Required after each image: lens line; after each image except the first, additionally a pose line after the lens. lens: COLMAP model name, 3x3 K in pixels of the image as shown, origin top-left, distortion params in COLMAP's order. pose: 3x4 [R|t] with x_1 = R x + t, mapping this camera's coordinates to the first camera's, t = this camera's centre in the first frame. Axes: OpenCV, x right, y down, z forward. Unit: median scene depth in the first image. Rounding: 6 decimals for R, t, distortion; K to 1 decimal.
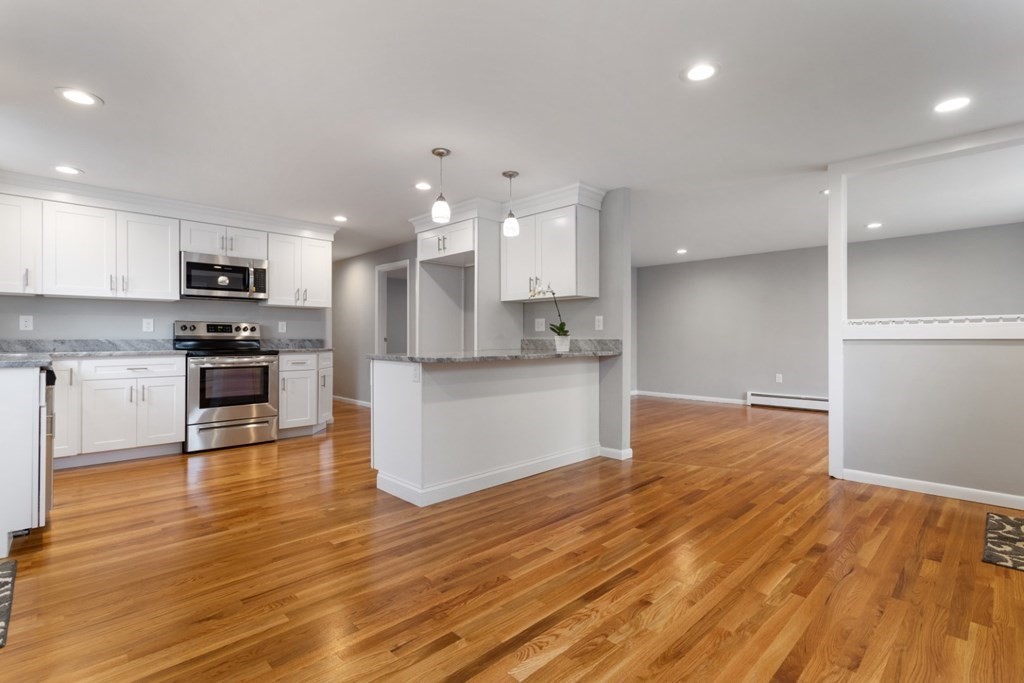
lens RADIAL K [[481.7, 0, 513.1], [0, 481.7, 335.5], [0, 0, 1]] dist [0.002063, 0.000077]
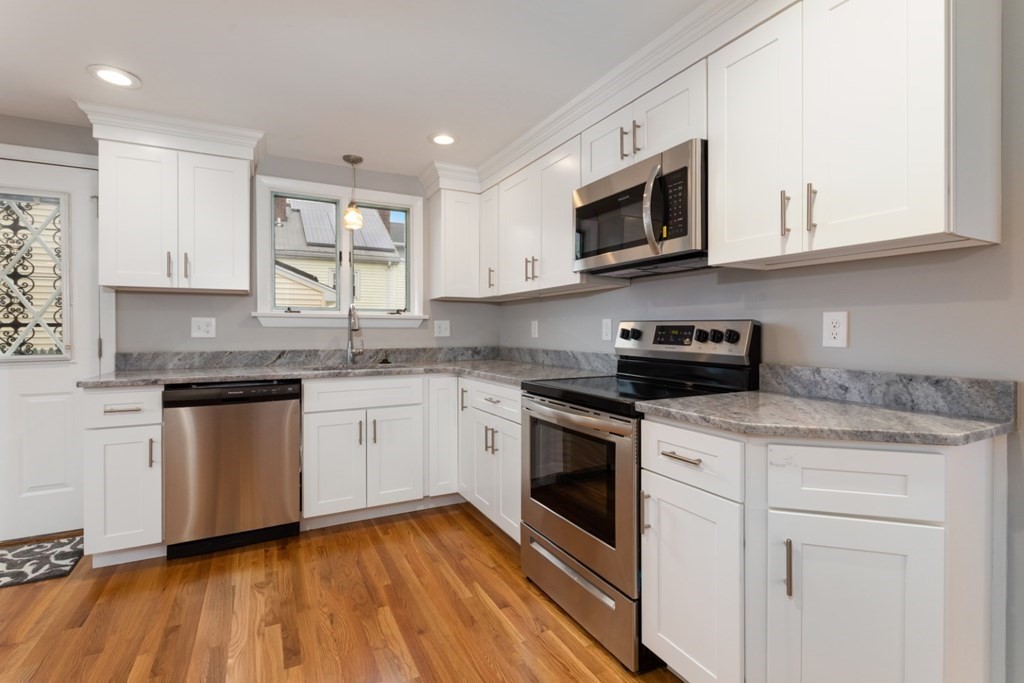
lens RADIAL K [[481.7, 0, 515.5], [0, 481.7, 330.1], [0, 0, 1]] dist [0.002063, 0.000077]
pose [[-0.282958, 0.001848, -0.959130, -0.149030], [0.006507, 0.999979, 0.000007, -0.020725], [0.959110, -0.006240, -0.282964, 1.031033]]
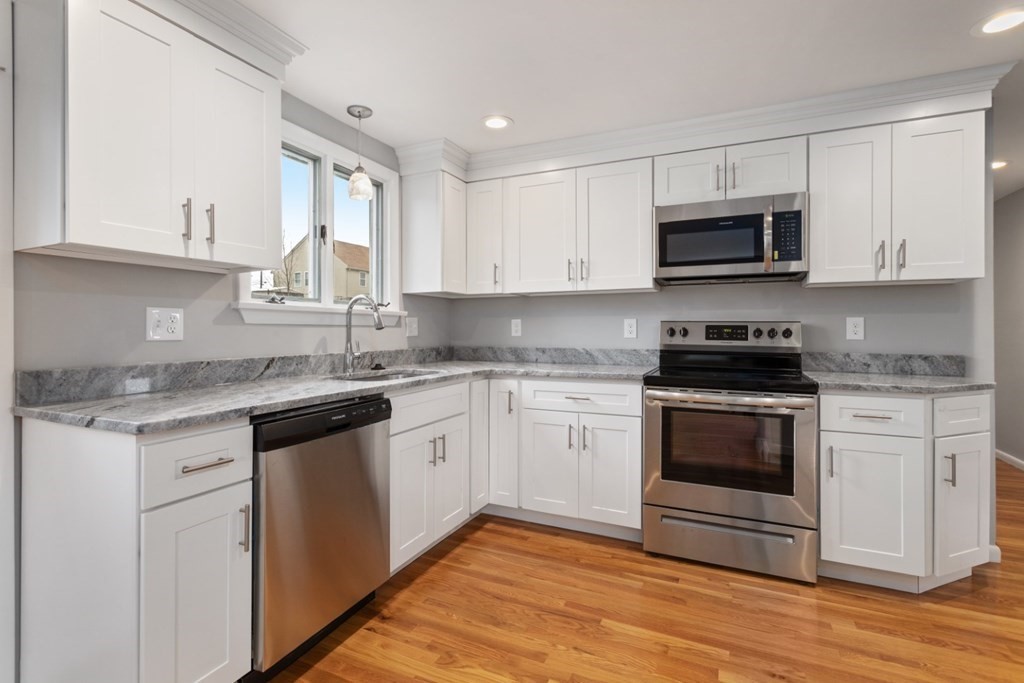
lens RADIAL K [[481.7, 0, 517.7], [0, 481.7, 326.1], [0, 0, 1]] dist [0.002063, 0.000077]
pose [[0.360638, -0.003798, -0.932698, -0.172401], [0.004523, 0.999987, -0.002323, -0.022938], [0.932695, -0.003381, 0.360650, 0.588318]]
